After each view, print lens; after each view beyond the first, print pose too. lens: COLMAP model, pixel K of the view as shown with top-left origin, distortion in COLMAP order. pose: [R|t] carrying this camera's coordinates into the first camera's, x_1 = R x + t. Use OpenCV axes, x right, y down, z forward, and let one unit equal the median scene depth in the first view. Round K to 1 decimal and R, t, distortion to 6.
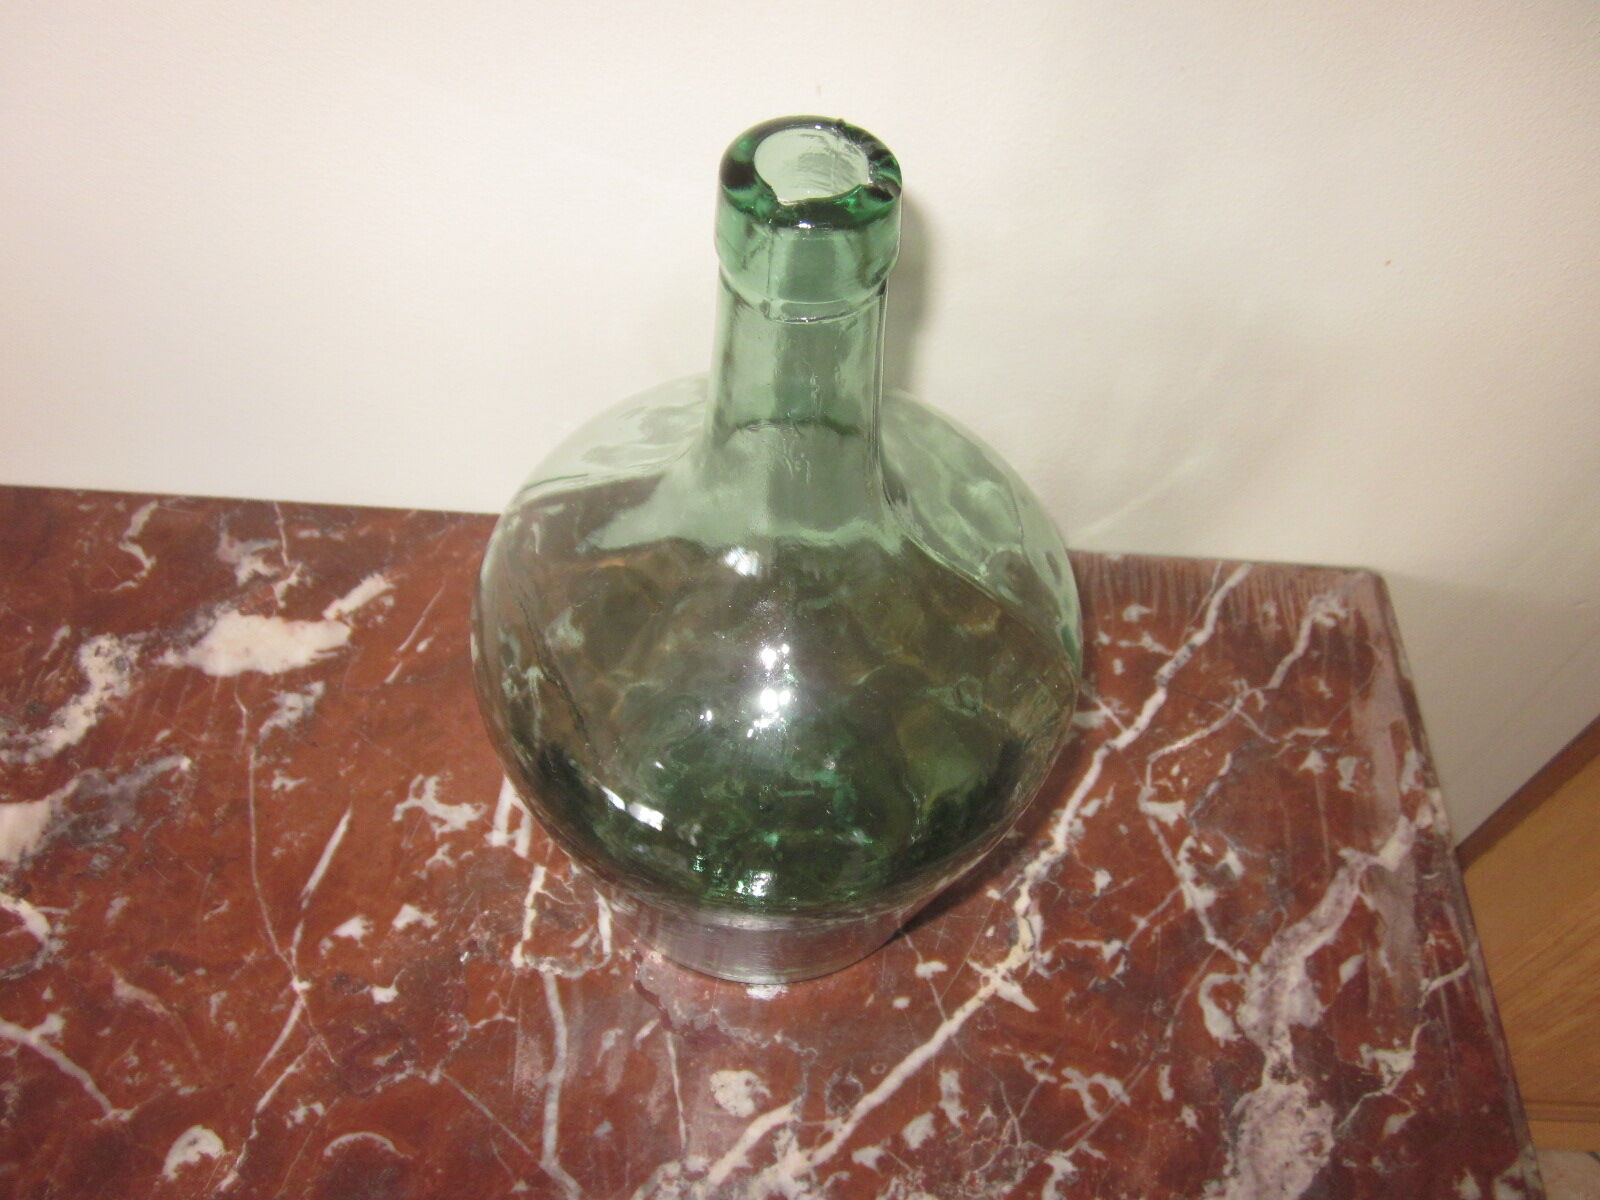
lens RADIAL K [[1322.5, 0, 798.2], [0, 1322.5, 599.2], [0, 0, 1]] dist [-0.046940, 0.016149]
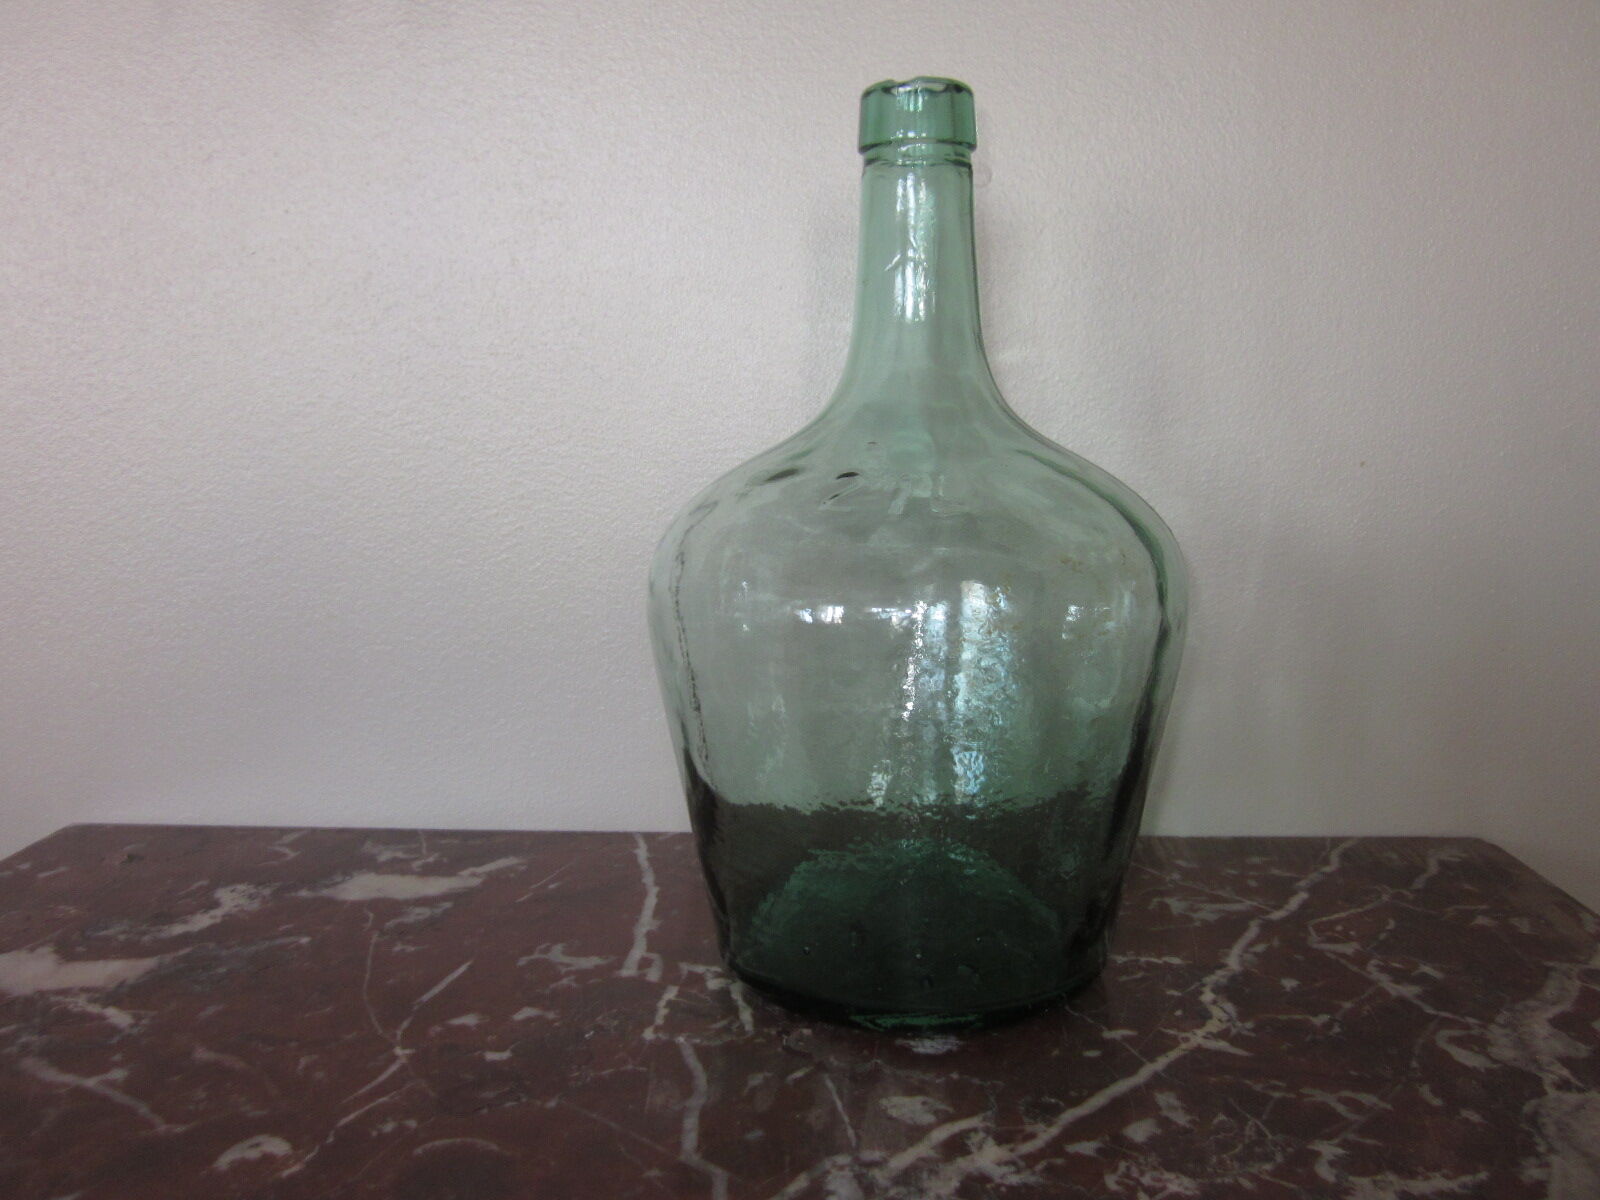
lens RADIAL K [[1322.5, 0, 794.2], [0, 1322.5, 597.1], [0, 0, 1]] dist [-0.046940, 0.016149]
pose [[0.998519, -0.052906, -0.012678, -0.085375], [0.026879, 0.682366, -0.730516, 0.689966], [0.047300, 0.729094, 0.682777, 0.178653]]
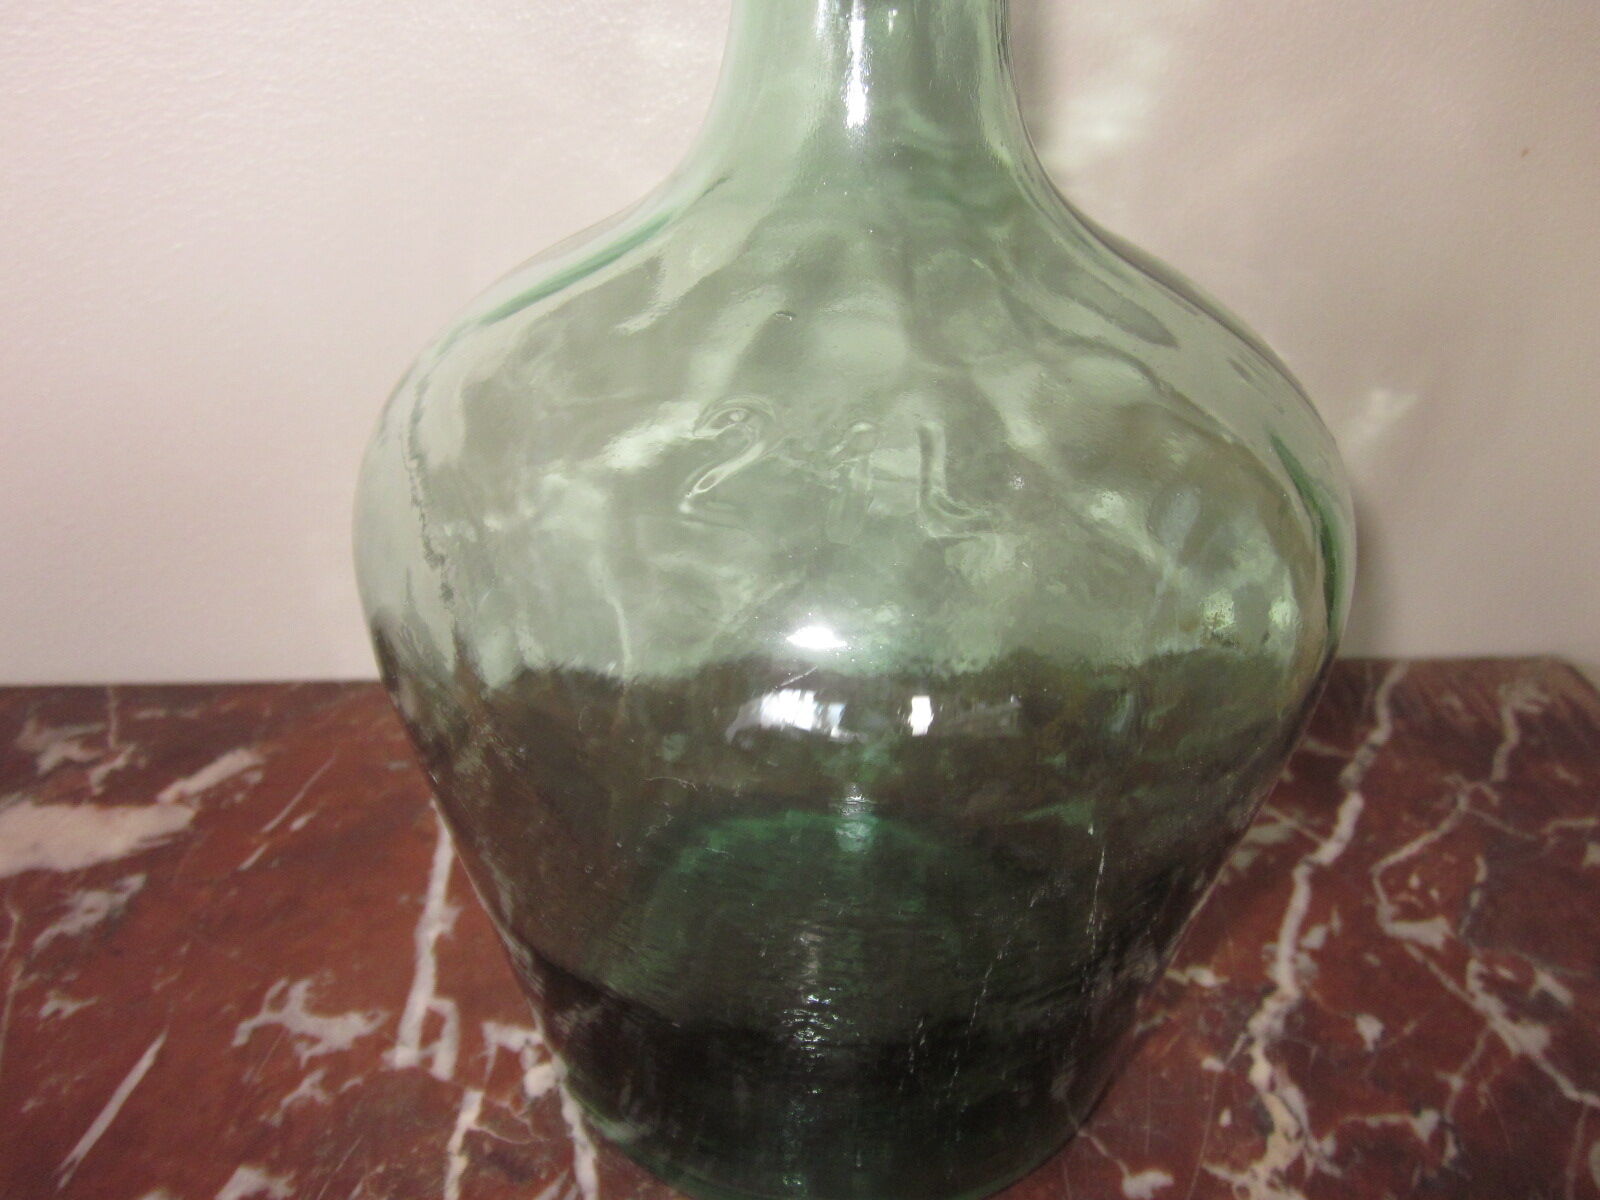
lens RADIAL K [[1322.5, 0, 797.5], [0, 1322.5, 594.0], [0, 0, 1]] dist [-0.046940, 0.016149]
pose [[0.994559, -0.079039, 0.067862, -0.070873], [0.099800, 0.909686, -0.403127, 0.252502], [-0.029871, 0.407706, 0.912625, 0.353477]]
